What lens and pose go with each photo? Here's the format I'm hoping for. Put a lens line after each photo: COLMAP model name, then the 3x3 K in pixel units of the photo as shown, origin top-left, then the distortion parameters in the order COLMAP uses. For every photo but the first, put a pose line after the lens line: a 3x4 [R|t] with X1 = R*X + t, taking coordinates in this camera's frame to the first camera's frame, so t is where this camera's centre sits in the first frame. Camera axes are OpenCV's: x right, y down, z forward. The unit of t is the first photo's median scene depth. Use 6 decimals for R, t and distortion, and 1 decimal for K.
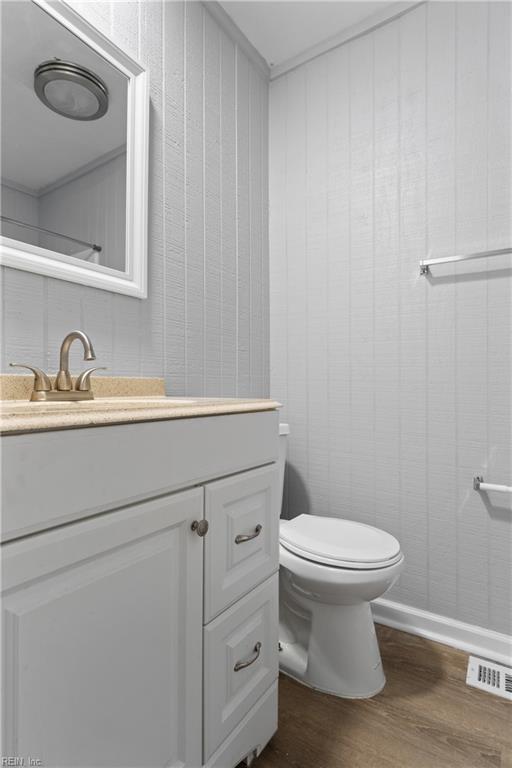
lens RADIAL K [[399.2, 0, 256.0], [0, 399.2, 384.0], [0, 0, 1]] dist [-0.002678, -0.000547]
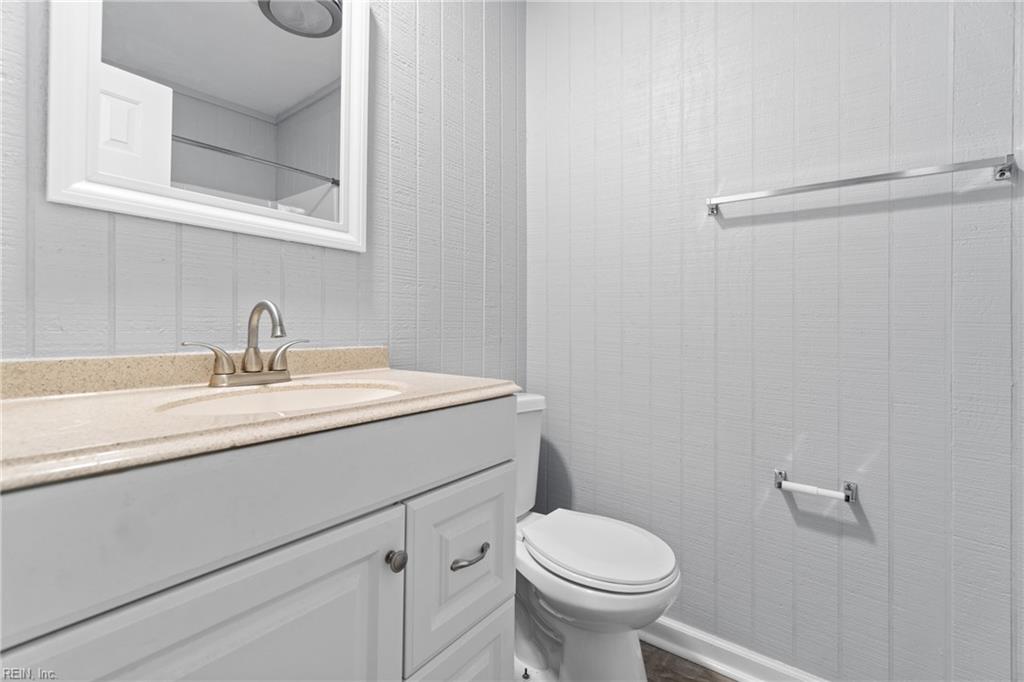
lens RADIAL K [[452.3, 0, 501.6], [0, 452.3, 324.4], [0, 0, 1]] dist [-0.003343, -0.000195]
pose [[0.997413, 0.004561, -0.071736, 0.072709], [-0.004576, 0.999990, -0.000046, -0.060069], [0.071735, 0.000374, 0.997424, 0.071758]]
